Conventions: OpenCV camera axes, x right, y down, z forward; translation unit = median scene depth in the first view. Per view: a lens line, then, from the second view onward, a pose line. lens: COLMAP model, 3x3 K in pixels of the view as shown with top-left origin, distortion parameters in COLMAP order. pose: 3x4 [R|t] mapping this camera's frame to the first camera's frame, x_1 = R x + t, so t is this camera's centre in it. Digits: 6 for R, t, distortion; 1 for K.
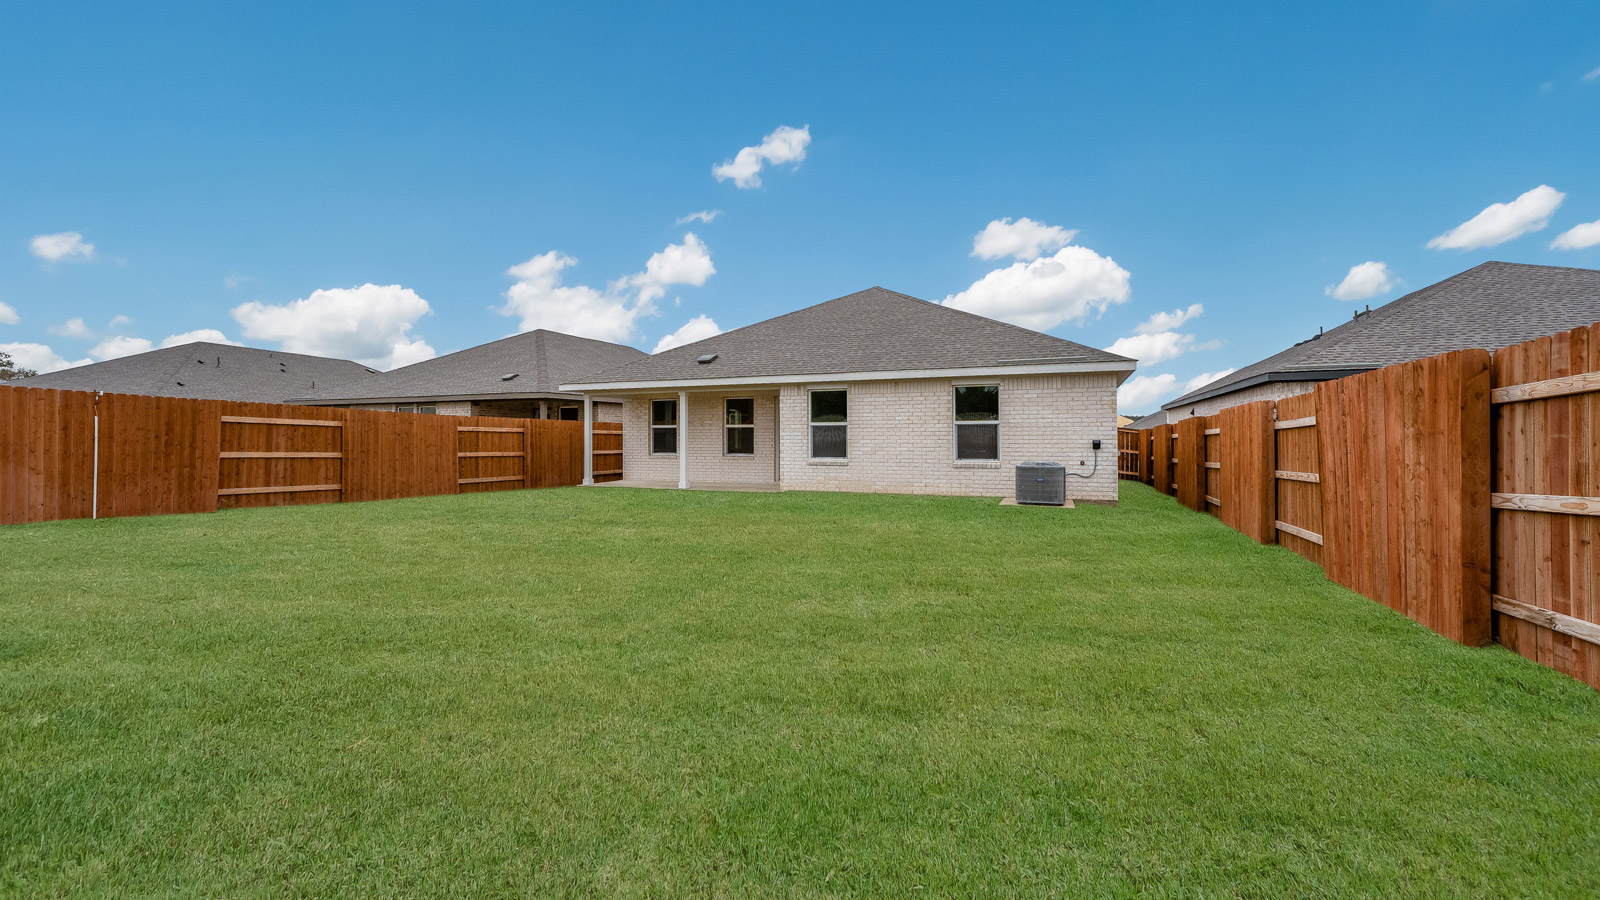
lens RADIAL K [[644.5, 0, 801.6], [0, 644.5, 427.3], [0, 0, 1]] dist [-0.016770, 0.000135]
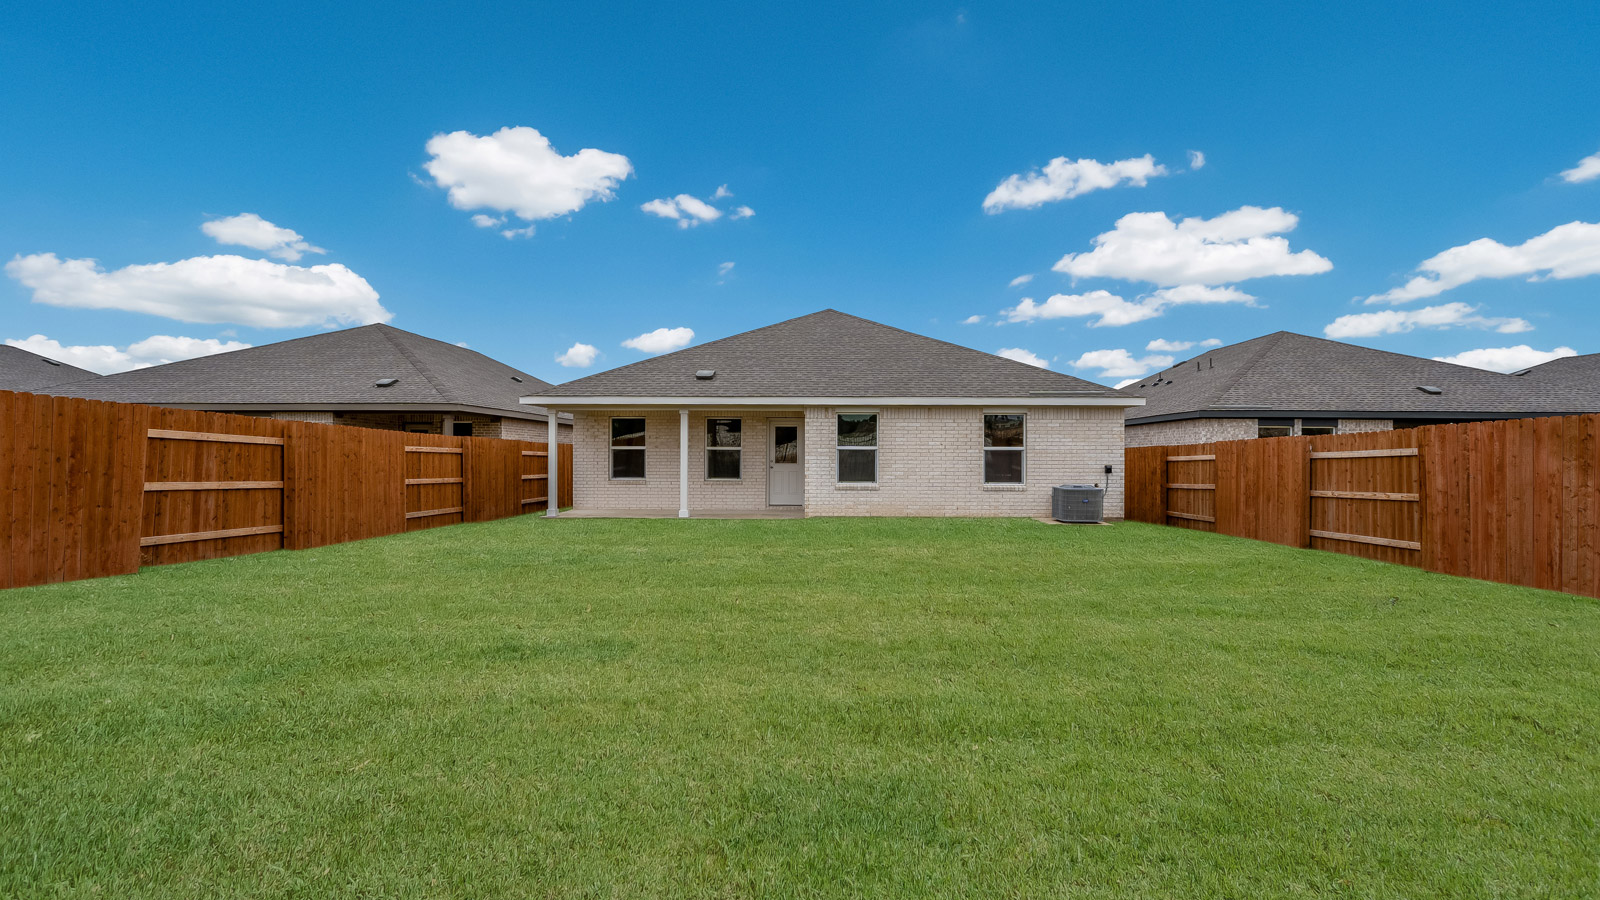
lens RADIAL K [[652.4, 0, 818.8], [0, 652.4, 460.7], [0, 0, 1]] dist [-0.017904, 0.000287]
pose [[0.930704, 0.003699, 0.365756, -0.428377], [-0.010762, 0.999793, 0.017276, -0.002675], [-0.365616, -0.020015, 0.930550, 0.101877]]
